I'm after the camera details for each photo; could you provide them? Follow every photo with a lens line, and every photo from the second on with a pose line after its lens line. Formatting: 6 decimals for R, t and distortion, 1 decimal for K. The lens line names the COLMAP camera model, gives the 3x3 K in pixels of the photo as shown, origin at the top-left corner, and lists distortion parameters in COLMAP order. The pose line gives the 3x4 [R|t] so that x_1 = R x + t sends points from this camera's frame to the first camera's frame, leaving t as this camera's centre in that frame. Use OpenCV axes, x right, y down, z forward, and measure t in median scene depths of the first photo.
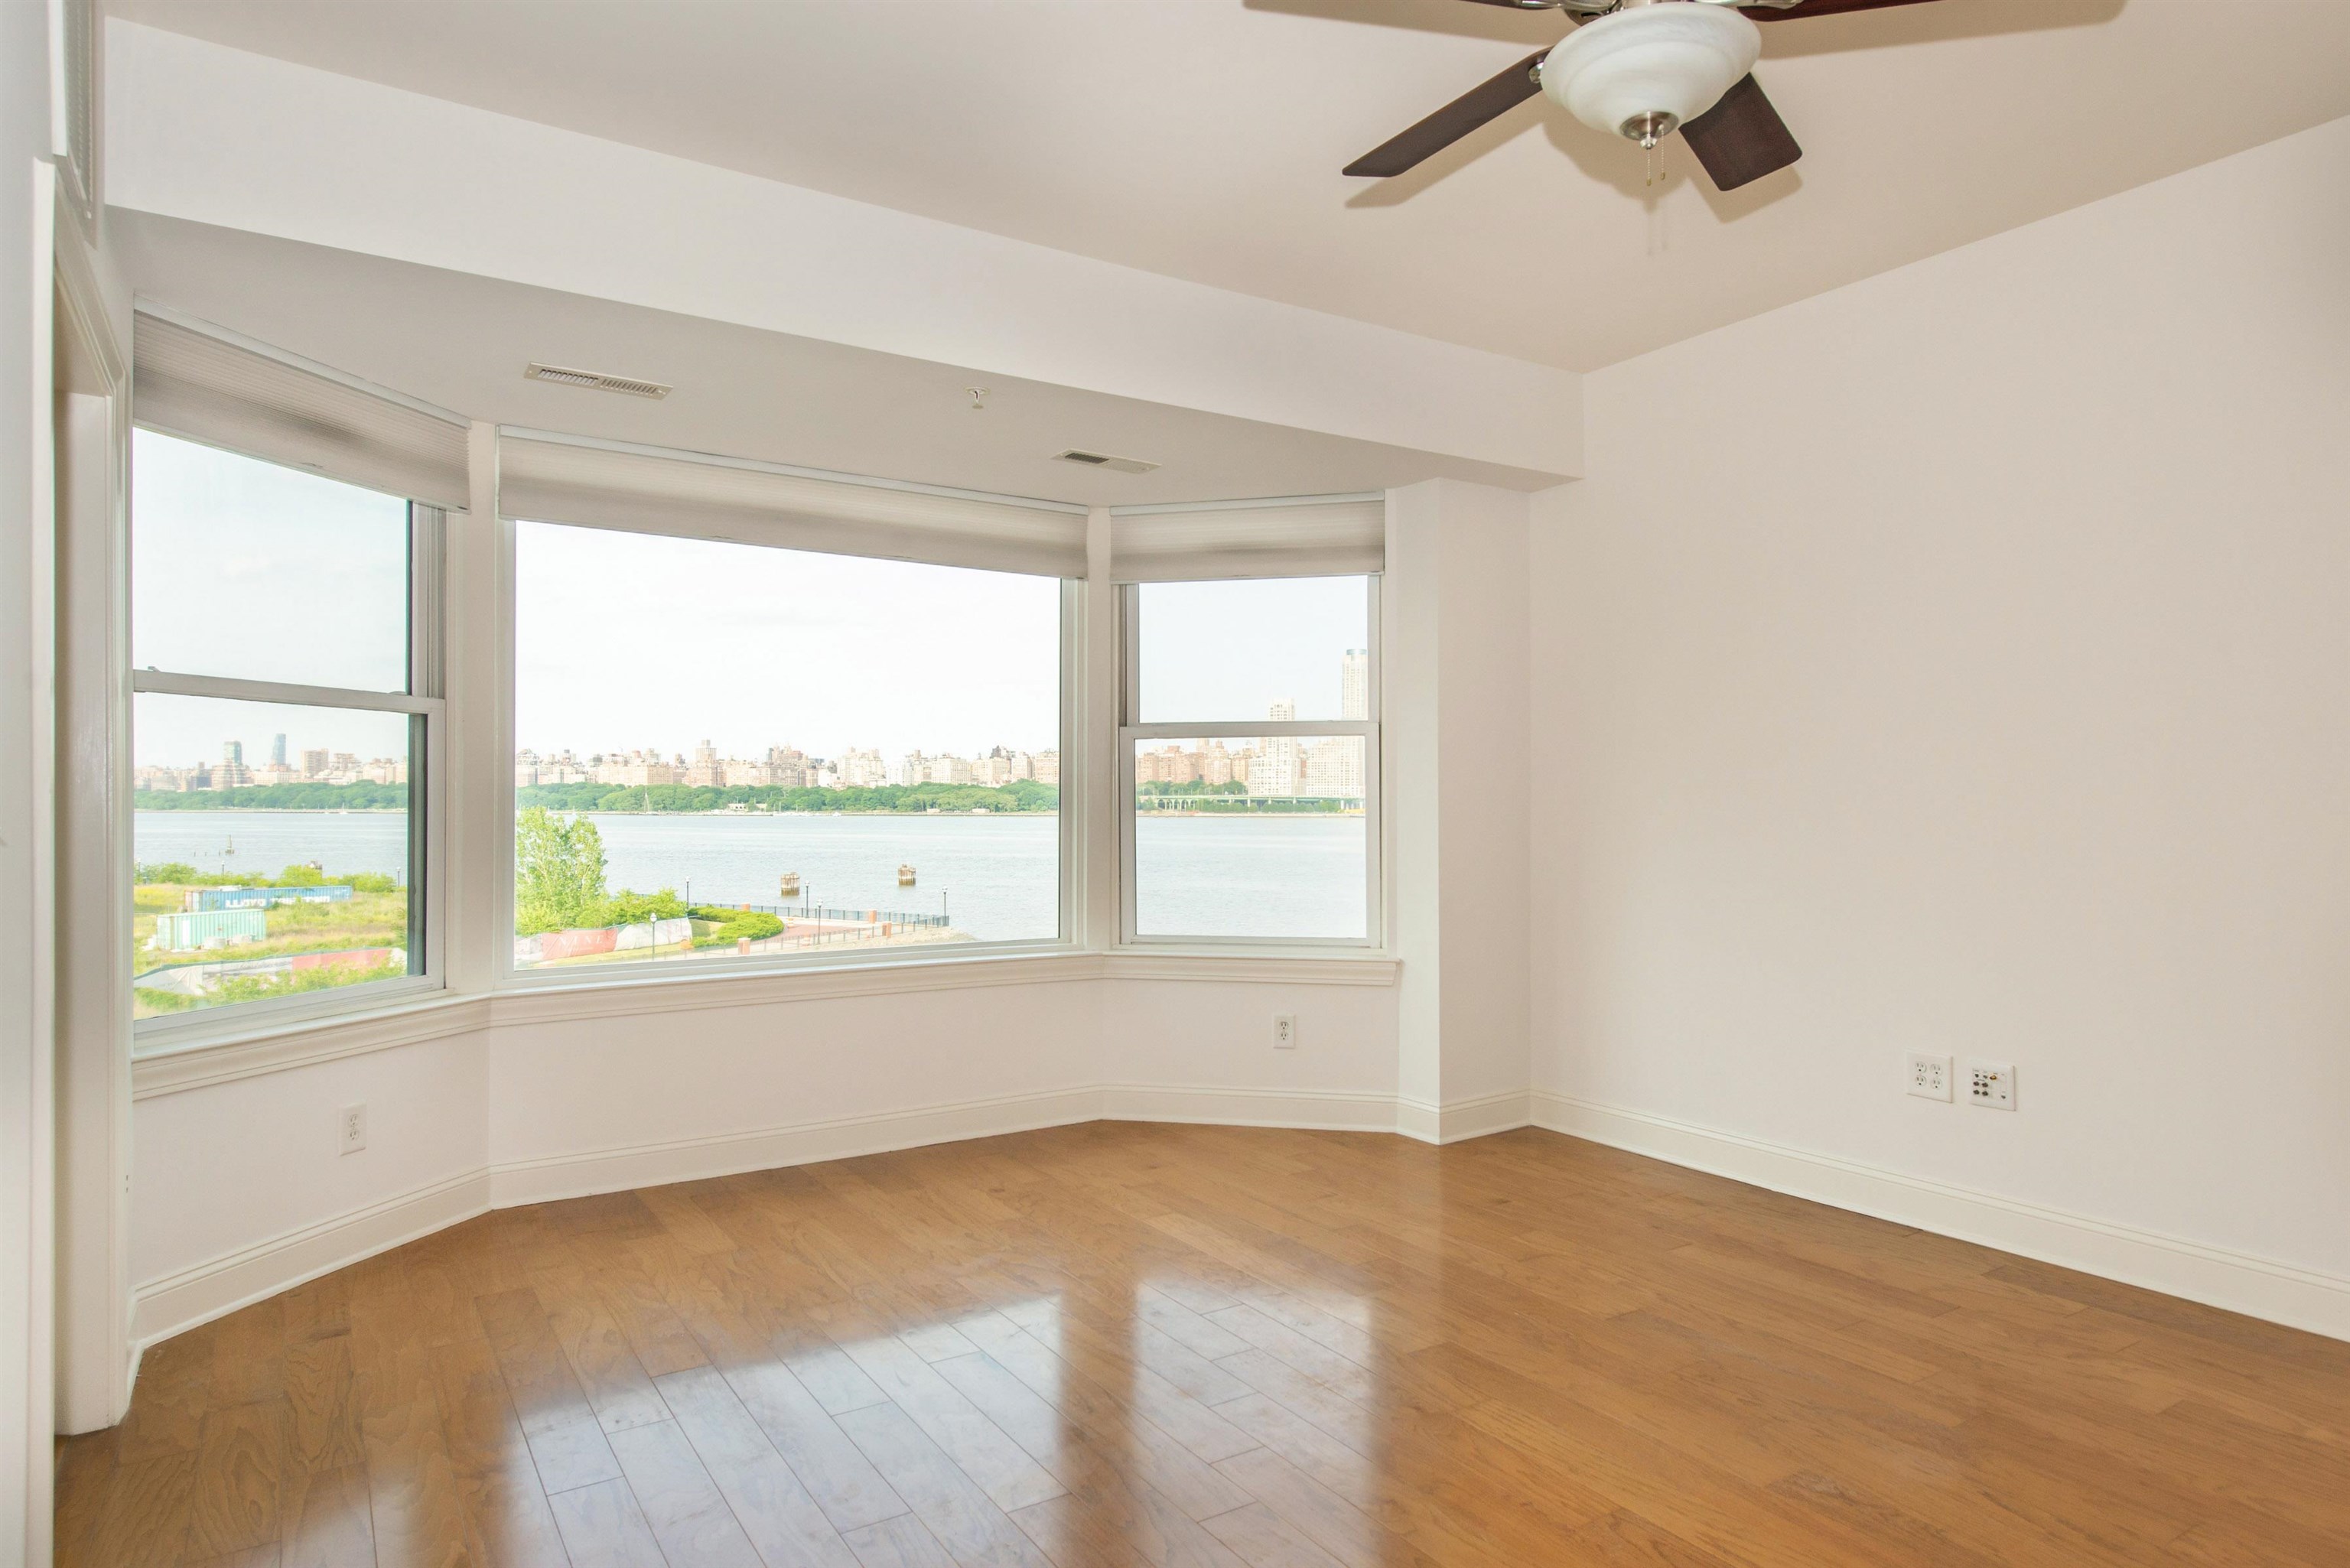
lens RADIAL K [[1386.1, 0, 1222.4], [0, 1386.1, 799.1], [0, 0, 1]] dist [0.026494, -0.006810]
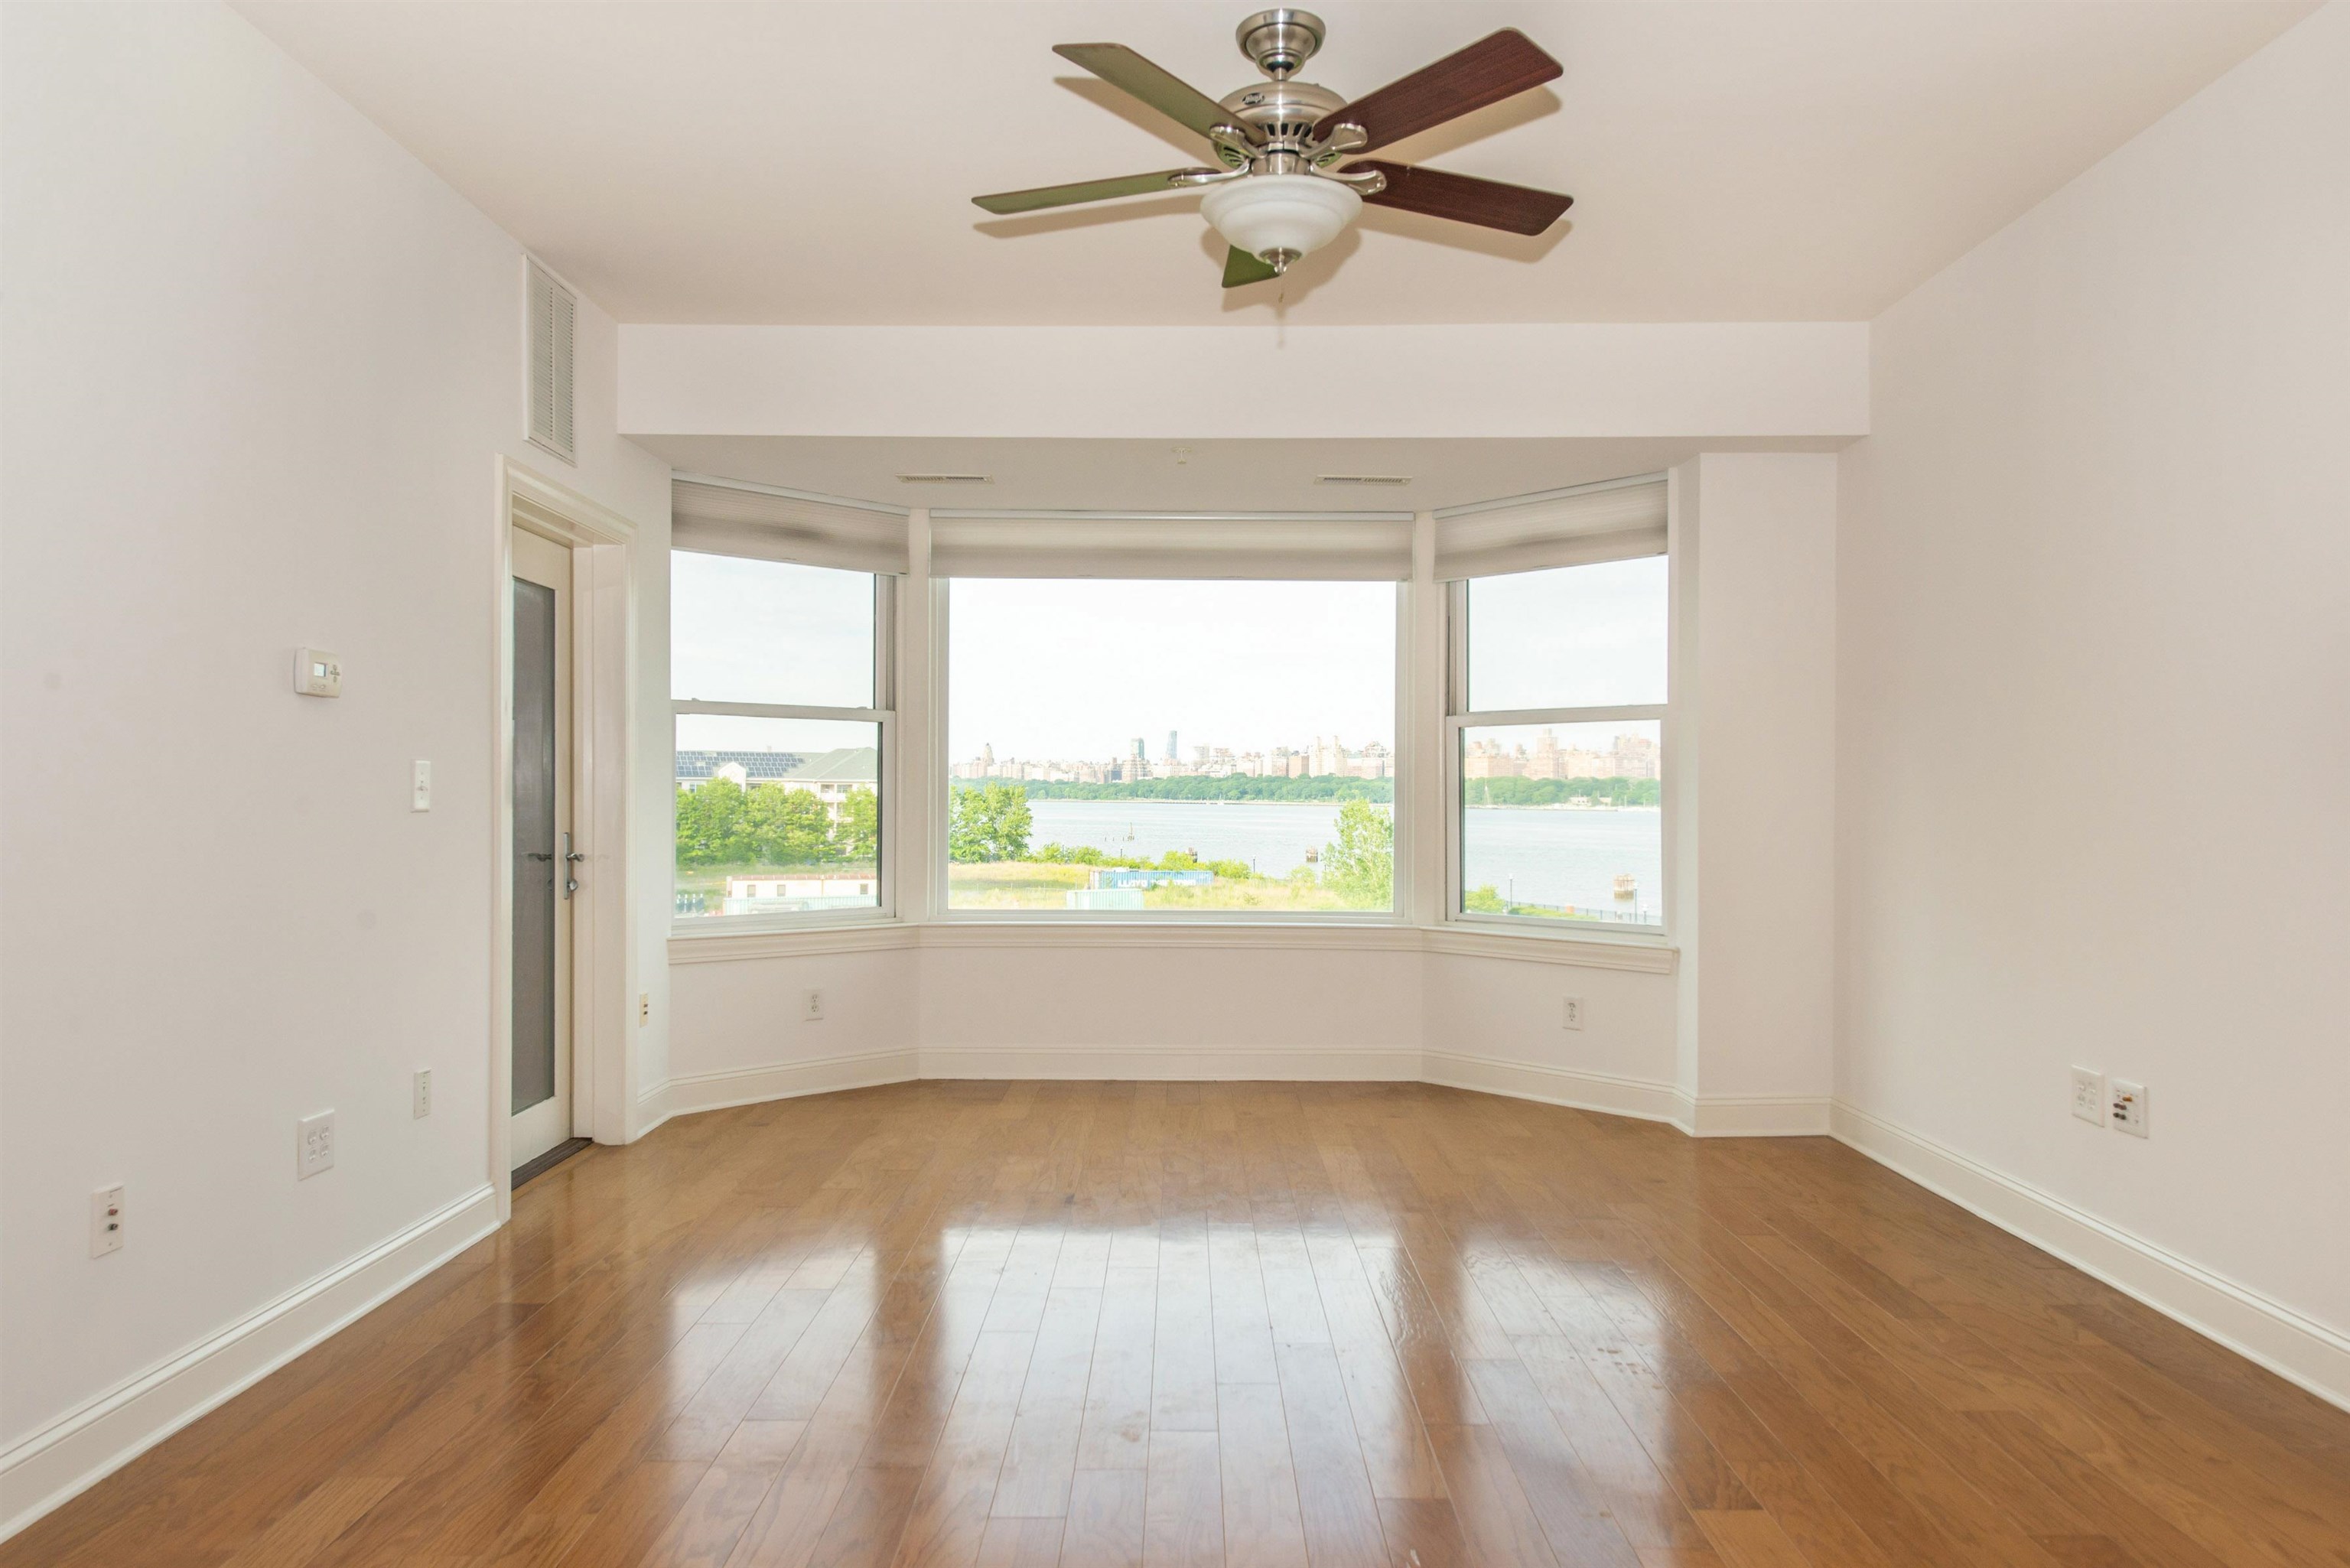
lens RADIAL K [[1547.7, 0, 1176.2], [0, 1547.7, 790.6], [0, 0, 1]] dist [0.039316, -0.004481]
pose [[0.830759, 0.002805, -0.556625, 0.408314], [-0.003479, 0.999994, -0.000154, 0.005828], [0.556621, 0.002064, 0.830764, -0.100282]]
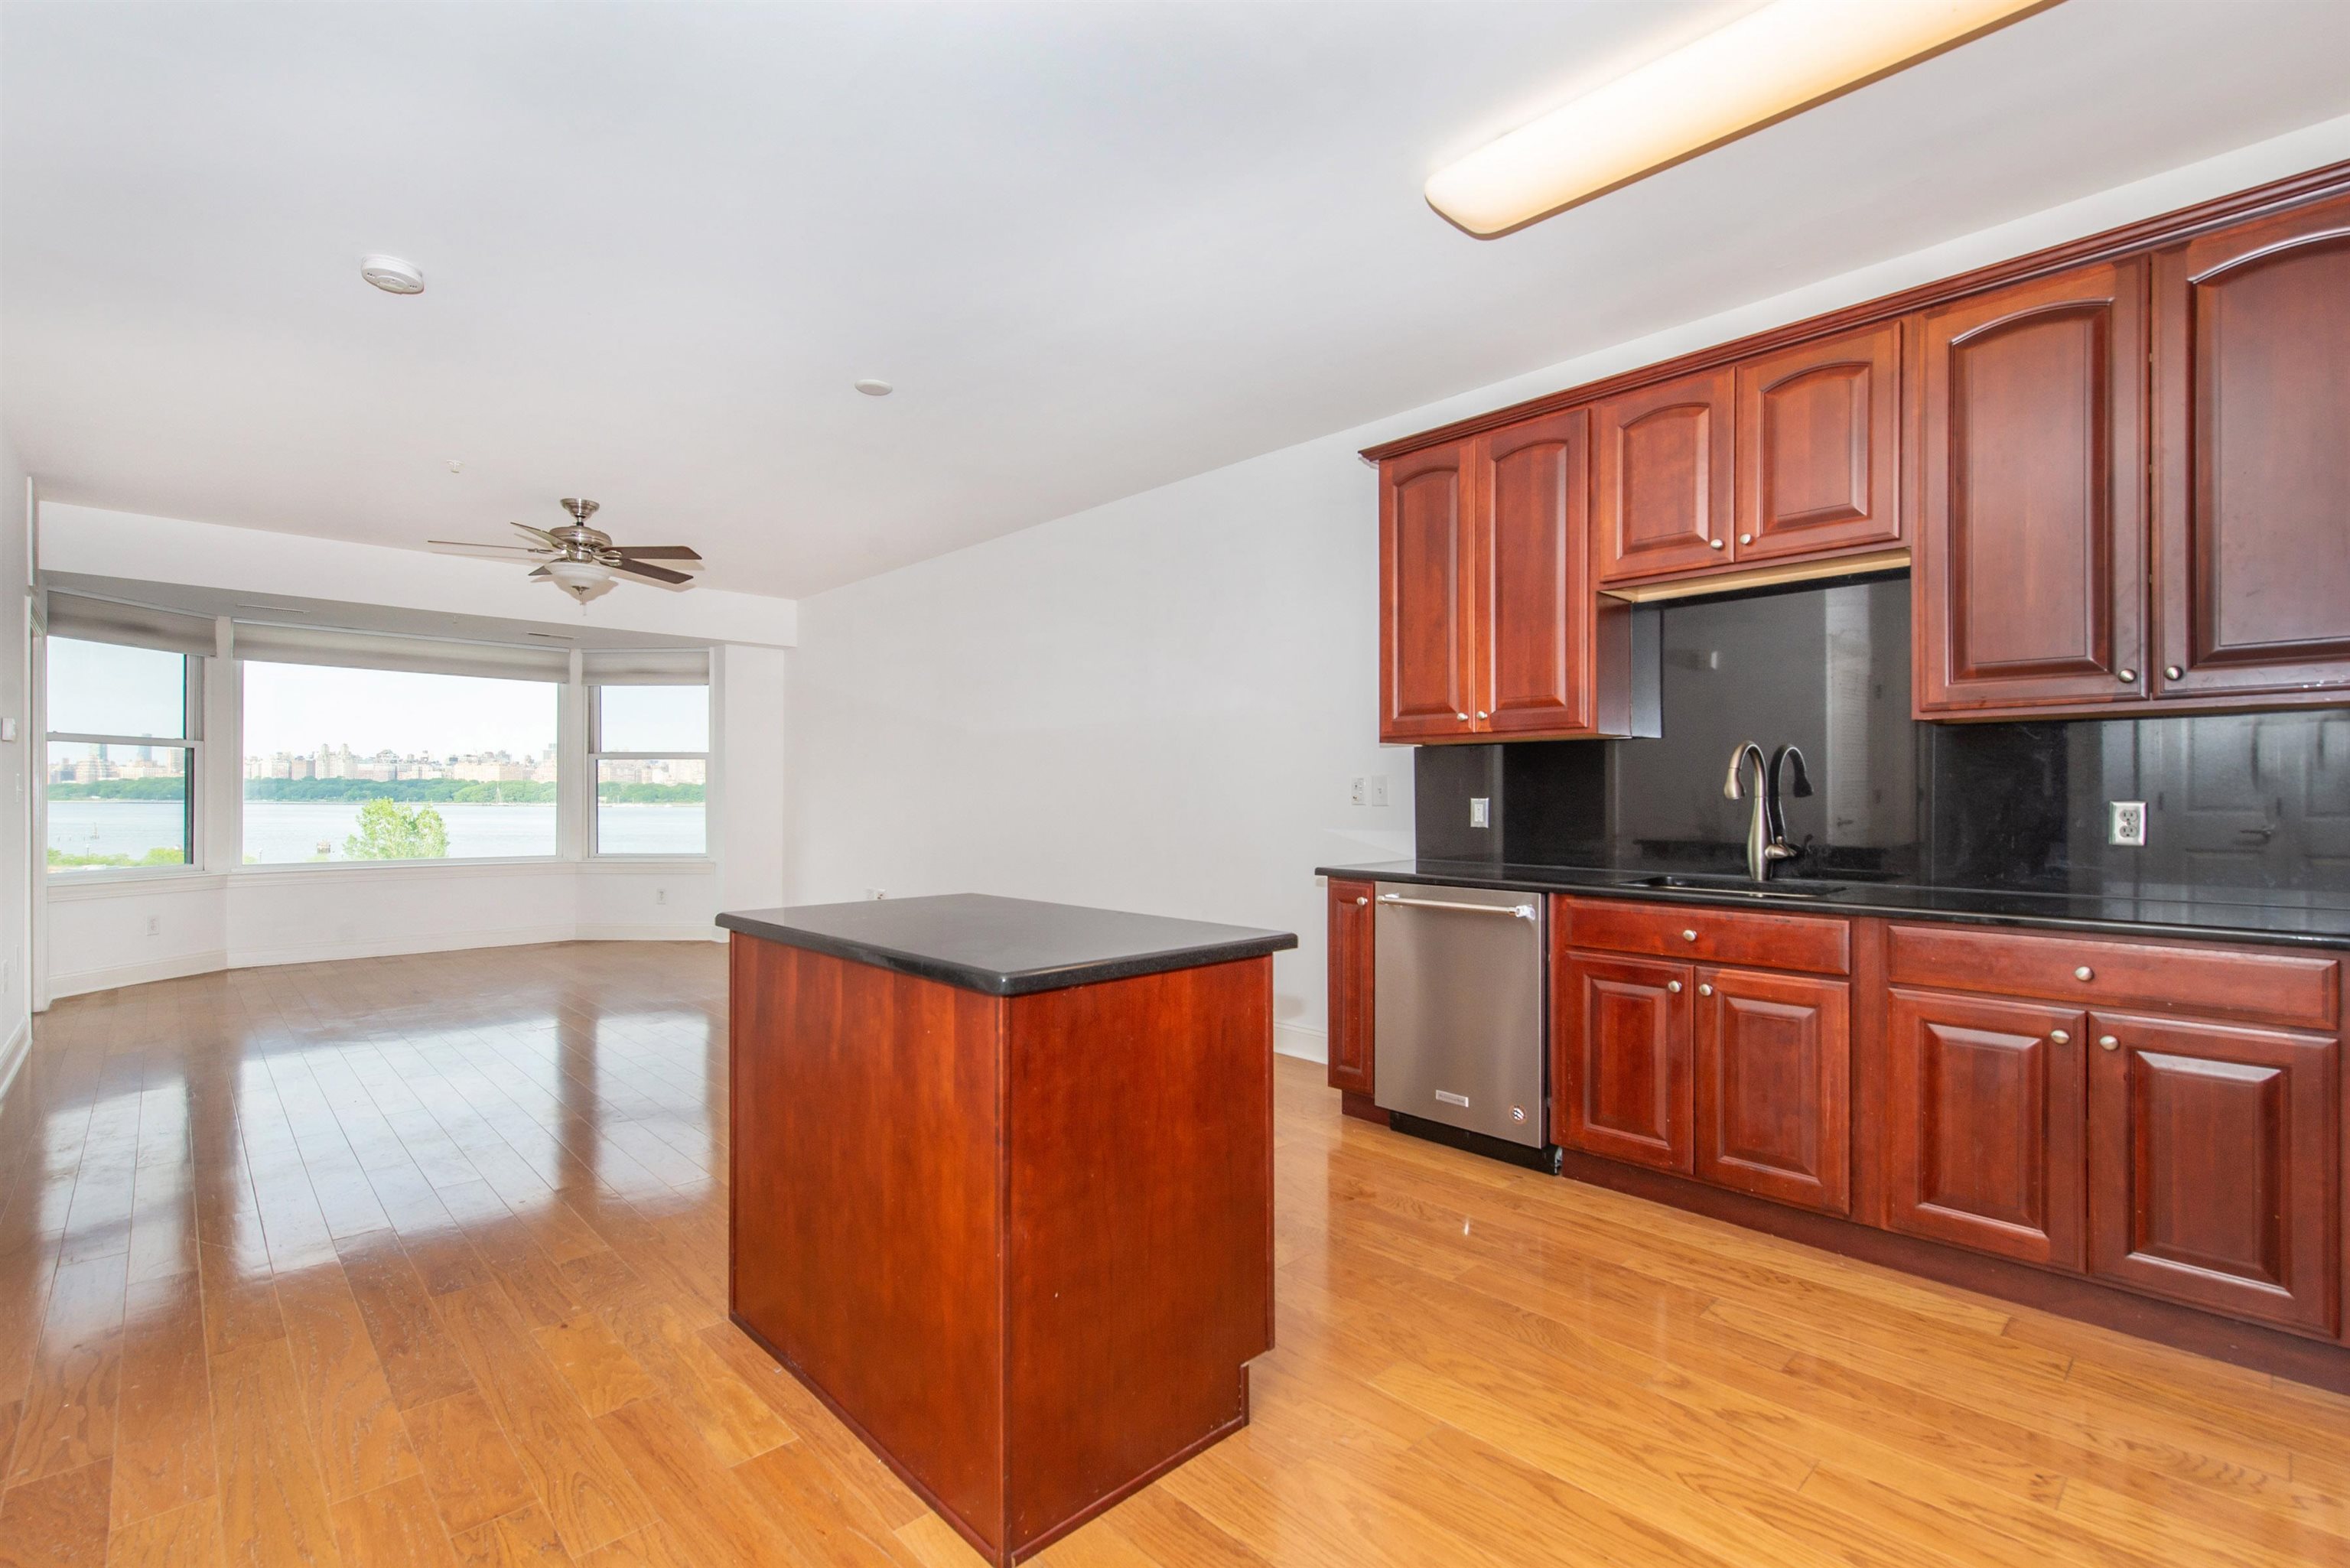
lens RADIAL K [[1051.0, 0, 1187.6], [0, 1051.0, 796.6], [0, 0, 1]] dist [0.003475, -0.000447]
pose [[0.982504, 0.003528, 0.186208, 0.509593], [-0.003822, 0.999992, 0.001223, 0.006850], [-0.186202, -0.001913, 0.982510, -0.715529]]
